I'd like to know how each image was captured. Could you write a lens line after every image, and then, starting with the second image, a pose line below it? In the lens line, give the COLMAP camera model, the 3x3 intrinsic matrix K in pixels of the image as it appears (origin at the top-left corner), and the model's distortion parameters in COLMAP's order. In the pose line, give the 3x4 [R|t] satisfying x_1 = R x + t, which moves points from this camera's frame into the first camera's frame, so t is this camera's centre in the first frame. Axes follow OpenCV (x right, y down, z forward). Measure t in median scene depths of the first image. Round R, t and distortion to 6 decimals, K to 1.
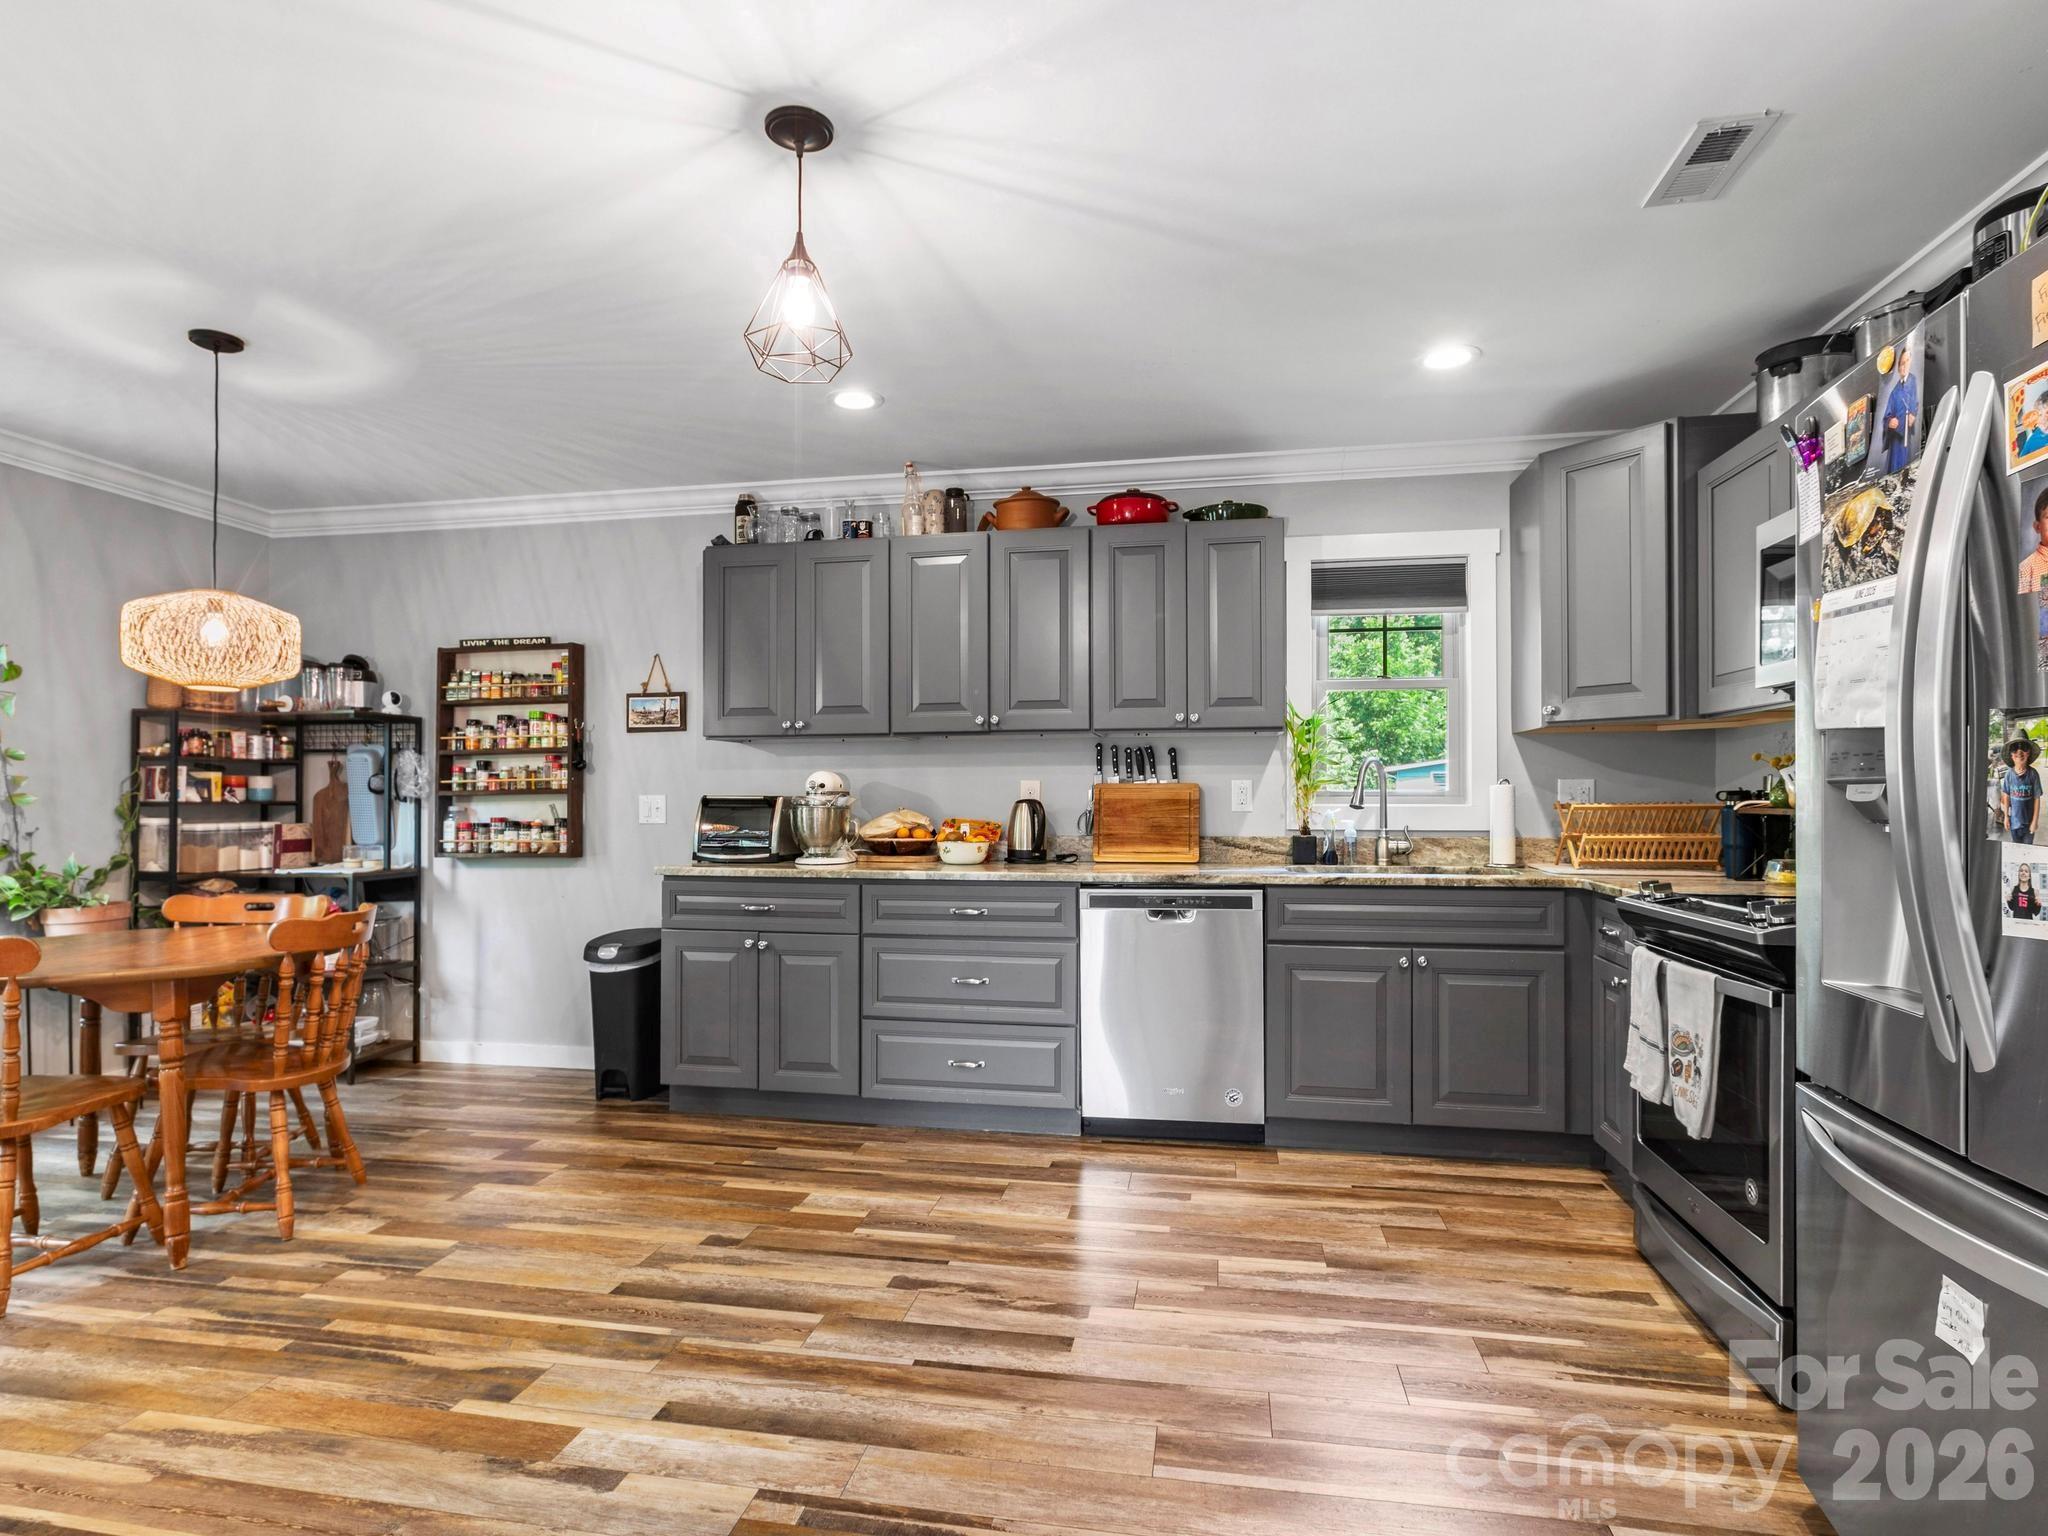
lens RADIAL K [[1078.7, 0, 1016.1], [0, 1078.7, 781.7], [0, 0, 1]] dist [0.001449, 0.001263]
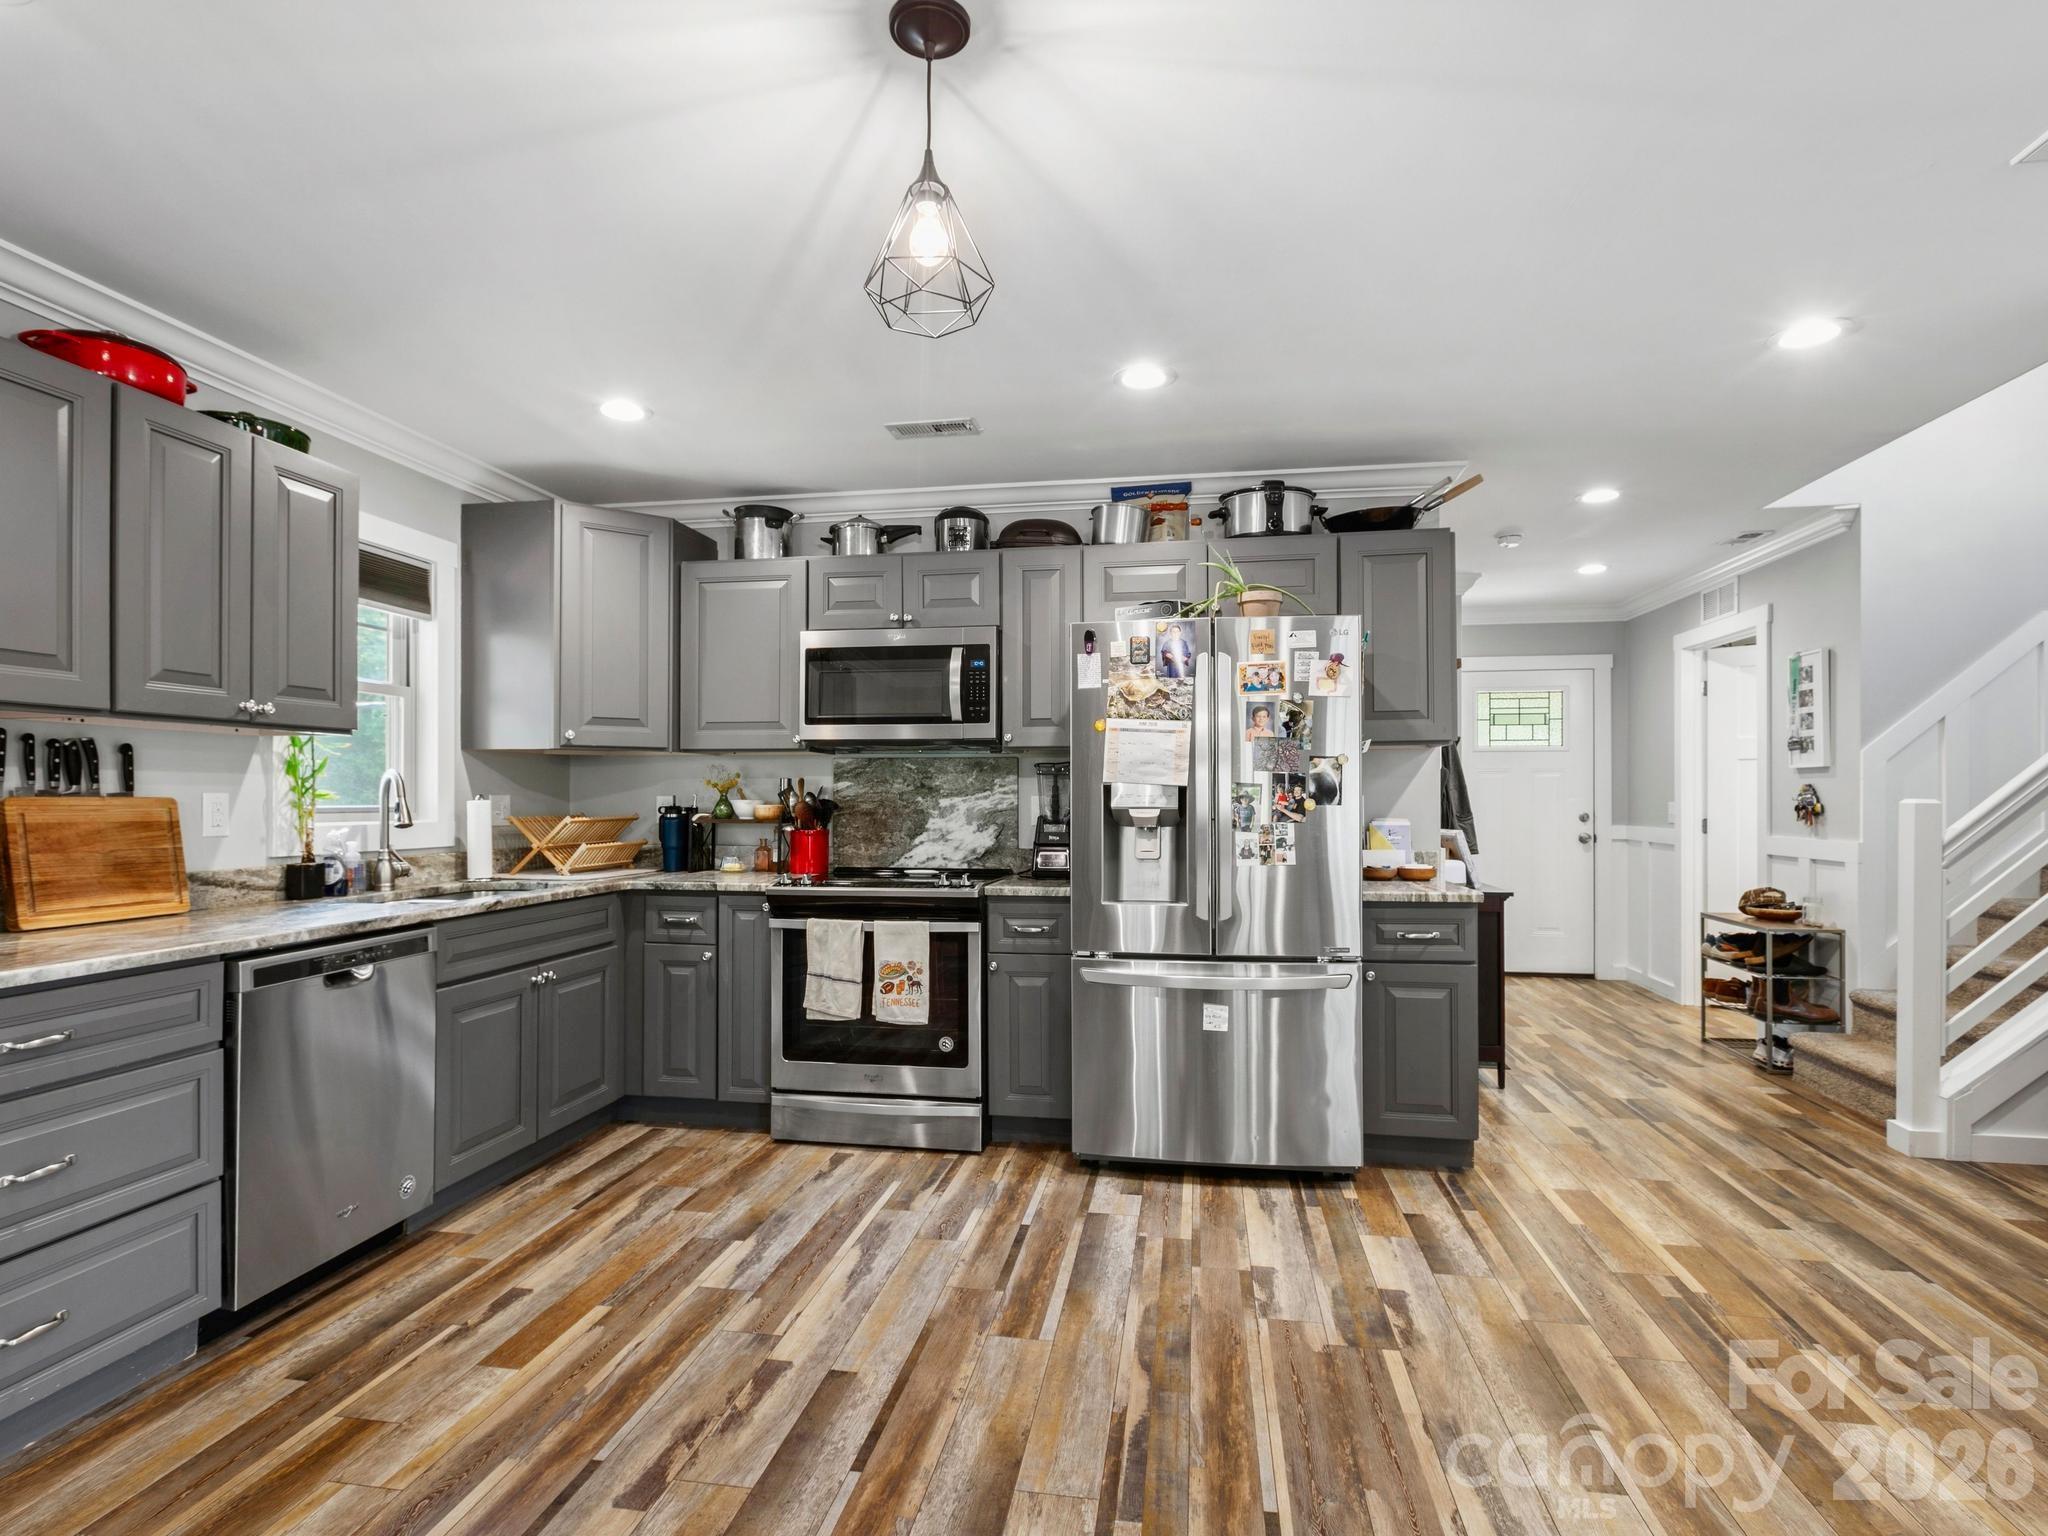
lens RADIAL K [[1036.2, 0, 1021.5], [0, 1036.2, 794.0], [0, 0, 1]] dist [-0.000833, 0.000212]
pose [[-0.014227, 0.005016, 0.999886, -0.463509], [-0.015239, 0.999870, -0.005233, -0.005218], [-0.999783, -0.015311, -0.014149, 0.435896]]
